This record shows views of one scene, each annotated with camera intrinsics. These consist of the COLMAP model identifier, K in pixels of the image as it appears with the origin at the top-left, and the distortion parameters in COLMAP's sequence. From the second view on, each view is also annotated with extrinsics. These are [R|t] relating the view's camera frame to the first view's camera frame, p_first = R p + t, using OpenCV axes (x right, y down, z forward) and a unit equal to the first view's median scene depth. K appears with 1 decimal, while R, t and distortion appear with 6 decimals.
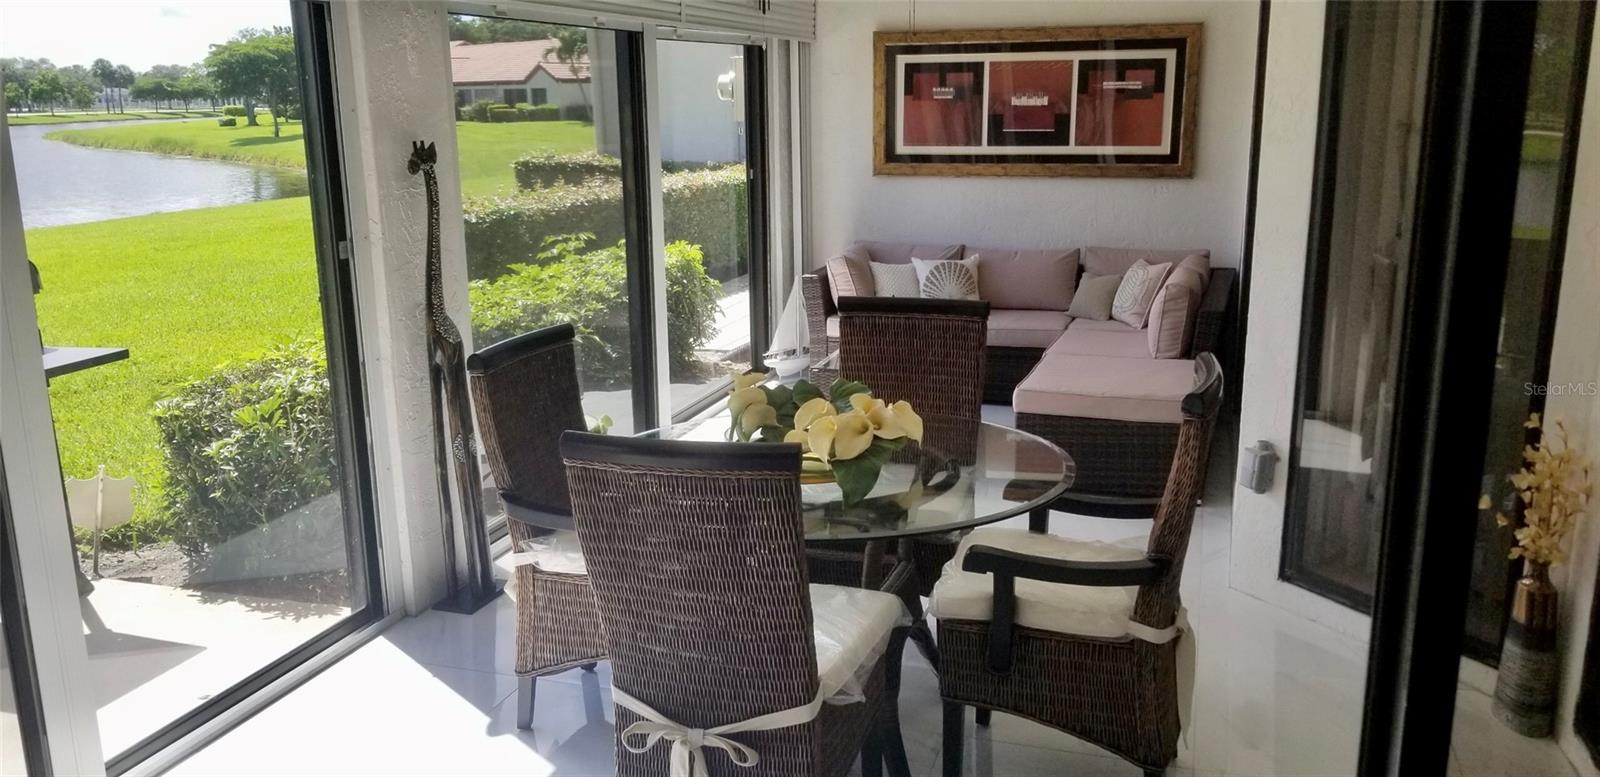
lens RADIAL K [[1243.3, 0, 799.1], [0, 1243.3, 385.9], [0, 0, 1]] dist [-0.008759, -0.017165]
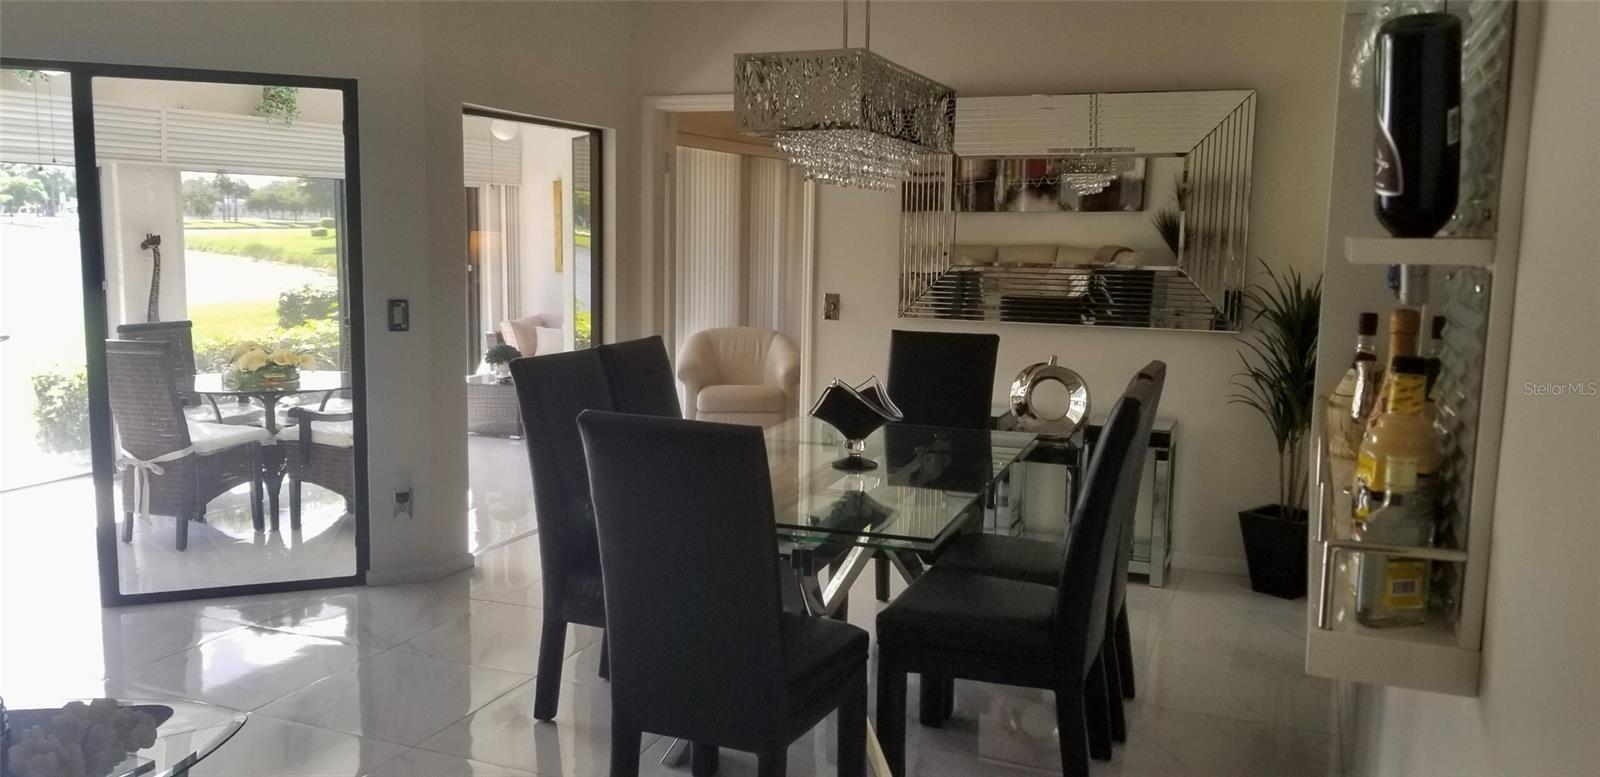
lens RADIAL K [[1243.3, 0, 800.1], [0, 1243.3, 394.0], [0, 0, 1]] dist [-0.008759, -0.017165]
pose [[0.996793, 0.037226, -0.070832, 0.616297], [-0.043629, 0.994884, -0.091114, 0.135968], [0.067078, 0.093912, 0.993318, -0.616517]]
